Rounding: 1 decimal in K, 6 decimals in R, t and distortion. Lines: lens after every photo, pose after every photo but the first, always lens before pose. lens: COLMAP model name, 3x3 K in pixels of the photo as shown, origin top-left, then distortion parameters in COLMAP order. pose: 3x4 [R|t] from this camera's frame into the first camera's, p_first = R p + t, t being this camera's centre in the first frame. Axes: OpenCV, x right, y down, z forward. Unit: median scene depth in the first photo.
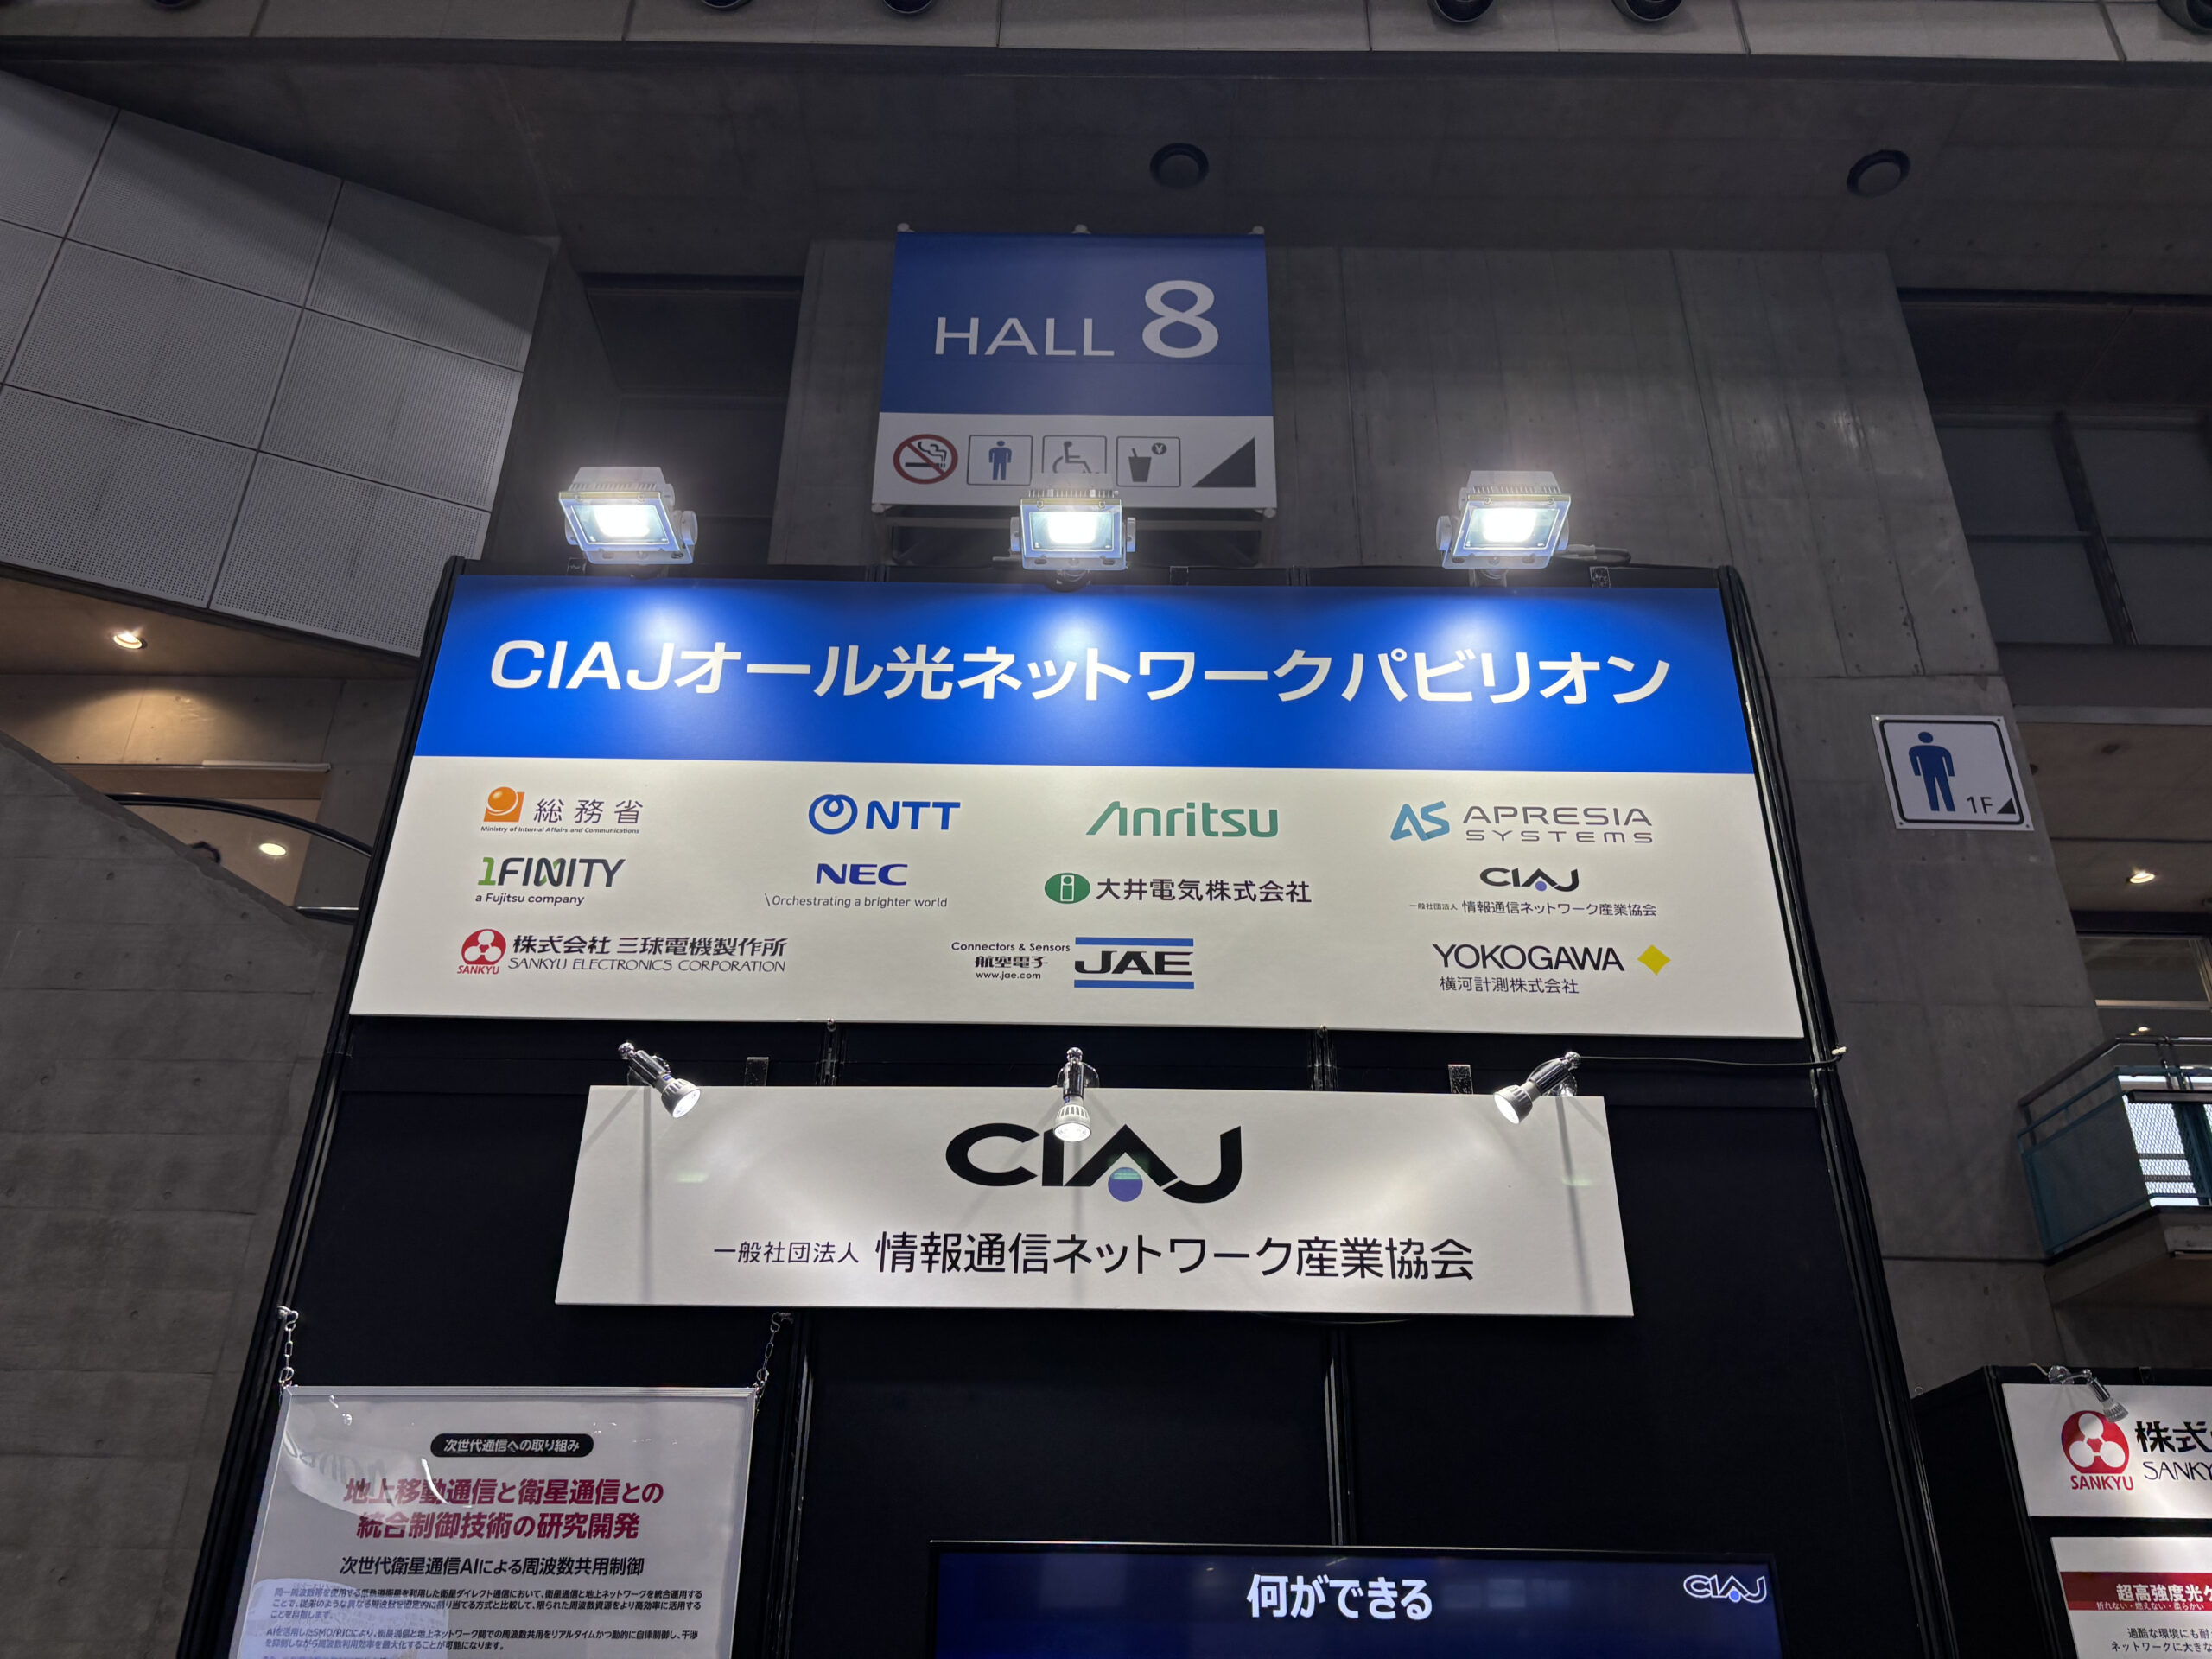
lens RADIAL K [[1684.6, 0, 1113.8], [0, 1684.6, 834.4], [0, 0, 1]] dist [0.047650, -0.056824]
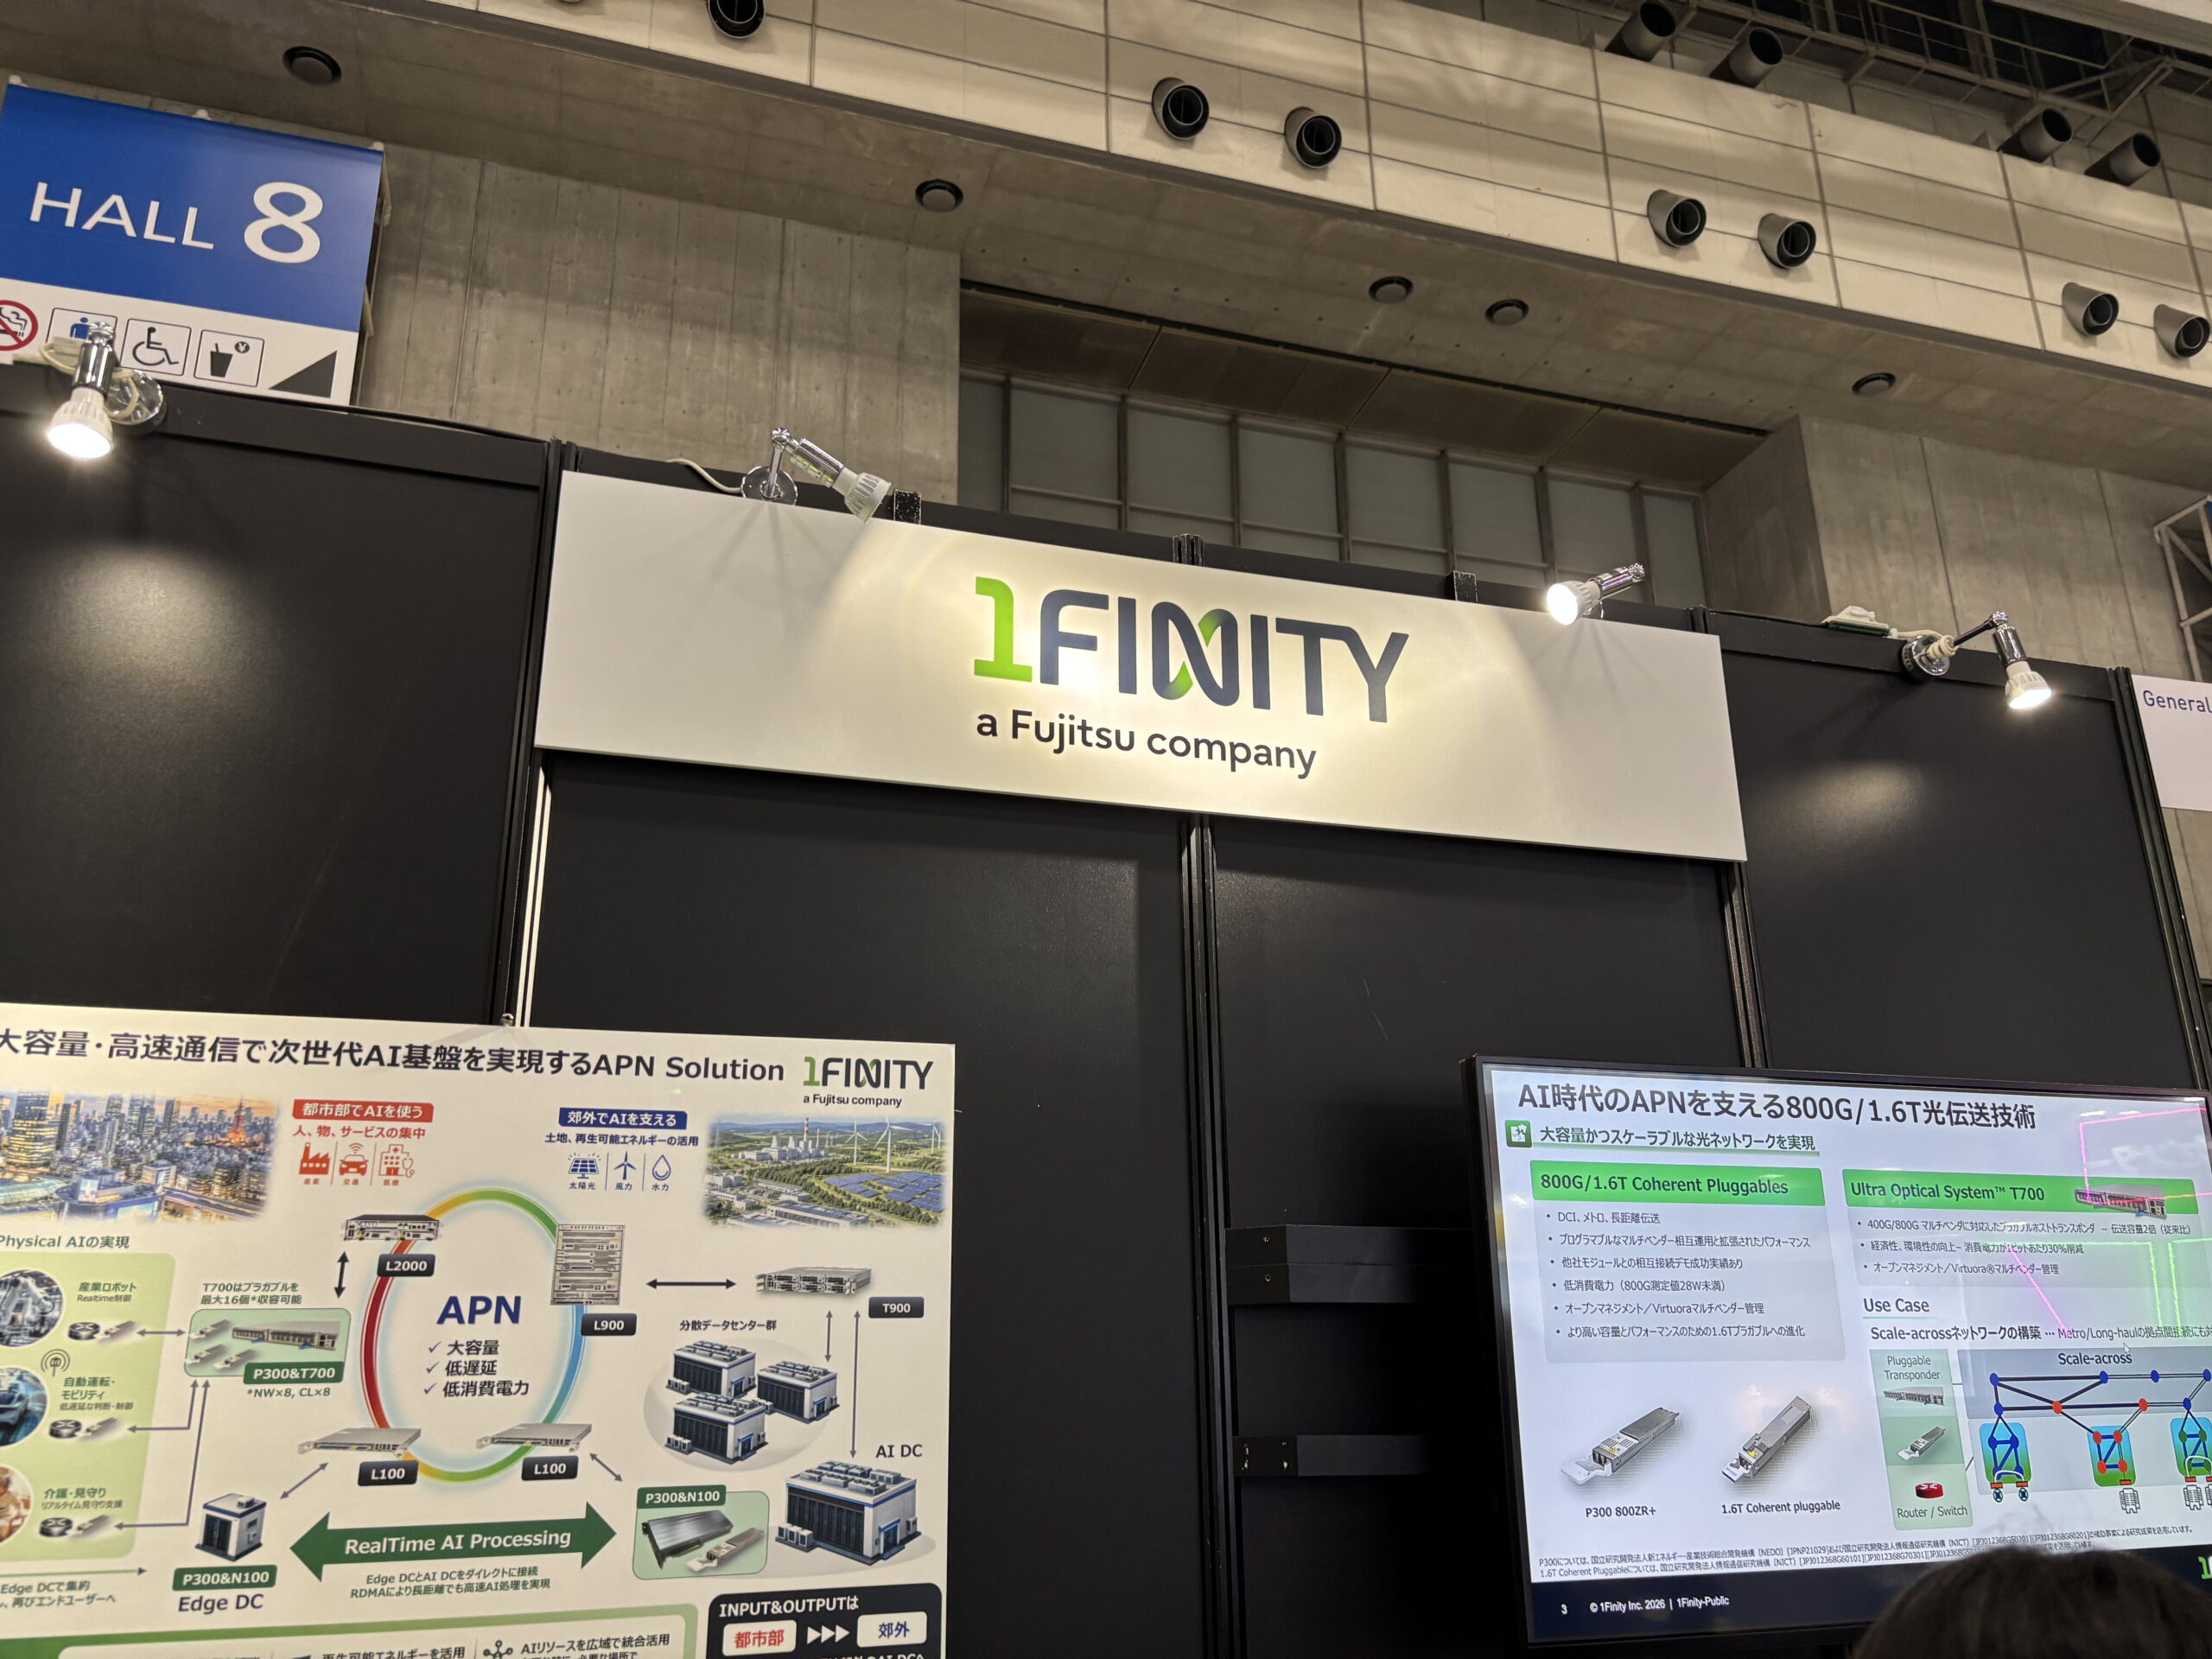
lens RADIAL K [[1684.6, 0, 1109.6], [0, 1684.6, 832.0], [0, 0, 1]] dist [0.047650, -0.056824]
pose [[0.955601, 0.075420, 0.284847, 0.270128], [-0.120751, 0.982024, 0.145078, -0.139461], [-0.268784, -0.173032, 0.947531, -0.278062]]
